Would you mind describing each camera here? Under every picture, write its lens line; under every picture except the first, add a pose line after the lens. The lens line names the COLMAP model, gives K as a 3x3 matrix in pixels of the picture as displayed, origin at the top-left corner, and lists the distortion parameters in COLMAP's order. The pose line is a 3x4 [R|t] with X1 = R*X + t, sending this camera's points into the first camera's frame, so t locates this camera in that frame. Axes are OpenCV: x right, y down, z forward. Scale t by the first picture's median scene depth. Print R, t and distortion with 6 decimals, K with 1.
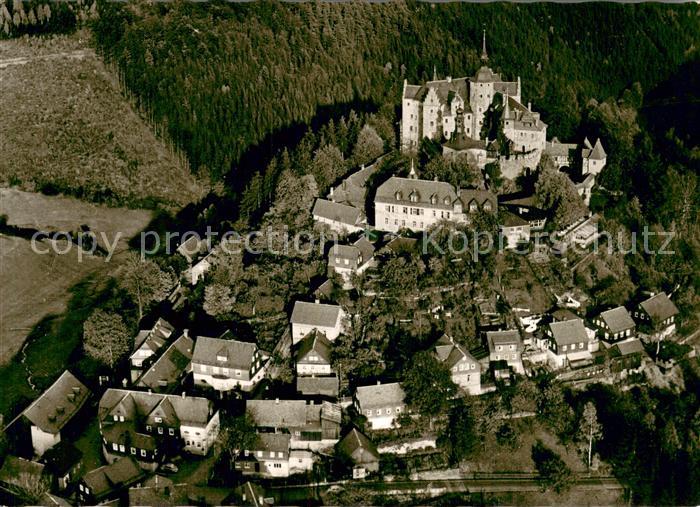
lens RADIAL K [[1384.6, 0, 350.3], [0, 1384.6, 252.8], [0, 0, 1]] dist [0.066803, 0.000000]
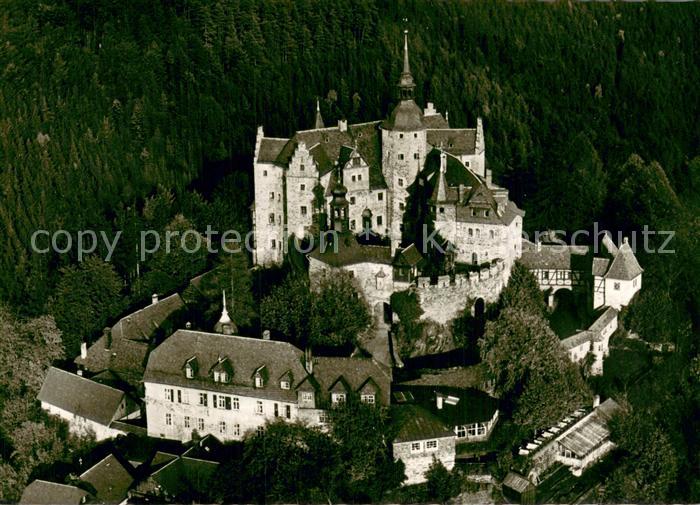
lens RADIAL K [[1384.6, 0, 349.6], [0, 1384.6, 252.7], [0, 0, 1]] dist [0.066803, 0.000000]
pose [[0.993448, -0.003081, -0.114245, 0.137471], [0.001559, 0.999909, -0.013406, -0.070827], [0.114276, 0.013140, 0.993362, 0.485805]]
